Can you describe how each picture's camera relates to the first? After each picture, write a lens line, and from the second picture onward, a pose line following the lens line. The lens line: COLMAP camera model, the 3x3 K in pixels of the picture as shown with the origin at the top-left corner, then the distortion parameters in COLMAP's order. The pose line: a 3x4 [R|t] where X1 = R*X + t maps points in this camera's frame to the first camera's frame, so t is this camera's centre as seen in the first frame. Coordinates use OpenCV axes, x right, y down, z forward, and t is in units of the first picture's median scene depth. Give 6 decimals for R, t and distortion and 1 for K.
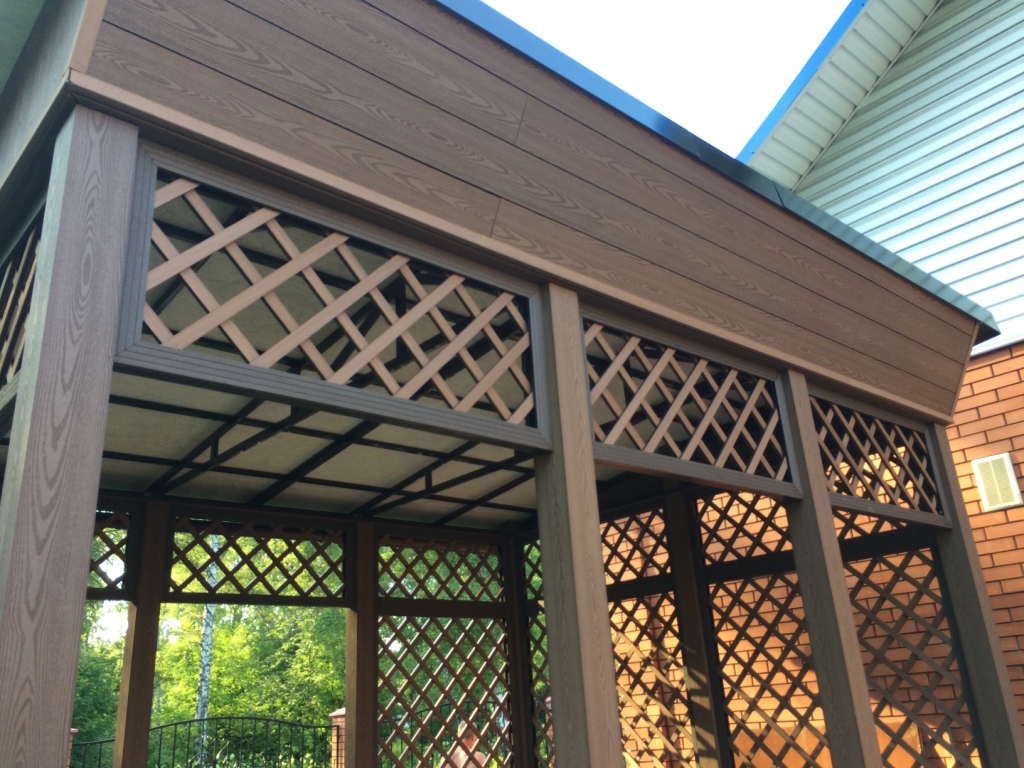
lens RADIAL K [[873.1, 0, 514.0], [0, 873.1, 377.8], [0, 0, 1]] dist [0.089275, -0.115779]
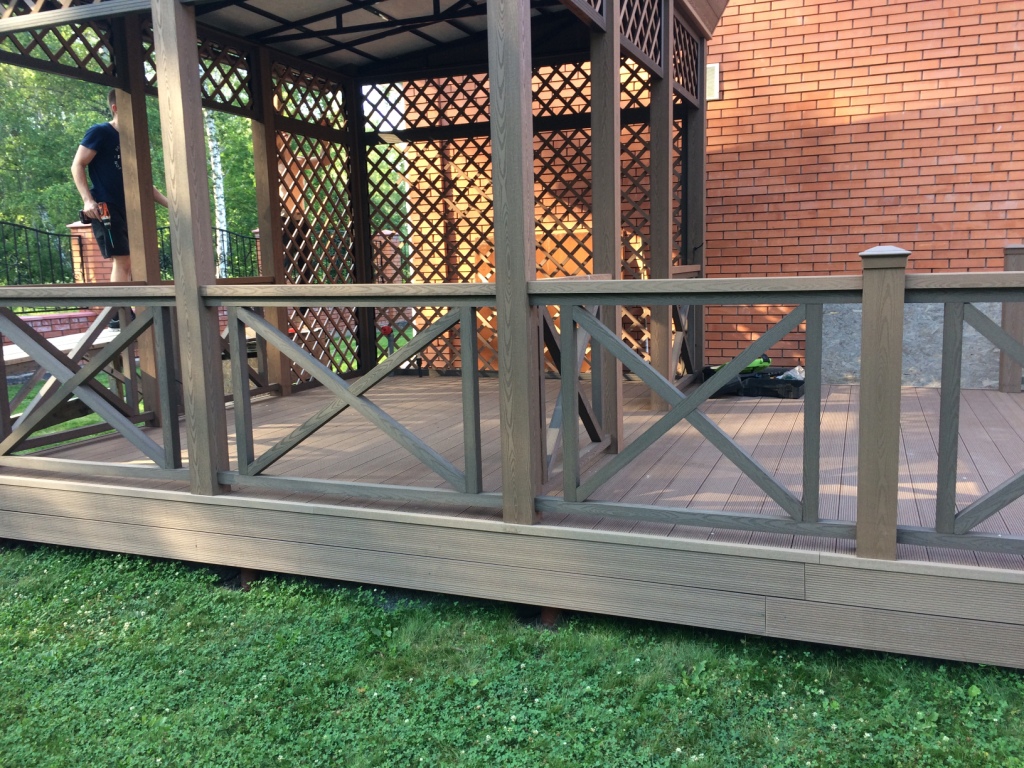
lens RADIAL K [[878.8, 0, 511.2], [0, 878.8, 378.3], [0, 0, 1]] dist [0.088968, -0.113371]
pose [[0.897397, -0.016119, 0.440929, -0.471823], [-0.187876, 0.890251, 0.414918, -0.001237], [-0.399225, -0.455186, 0.795880, -0.340034]]
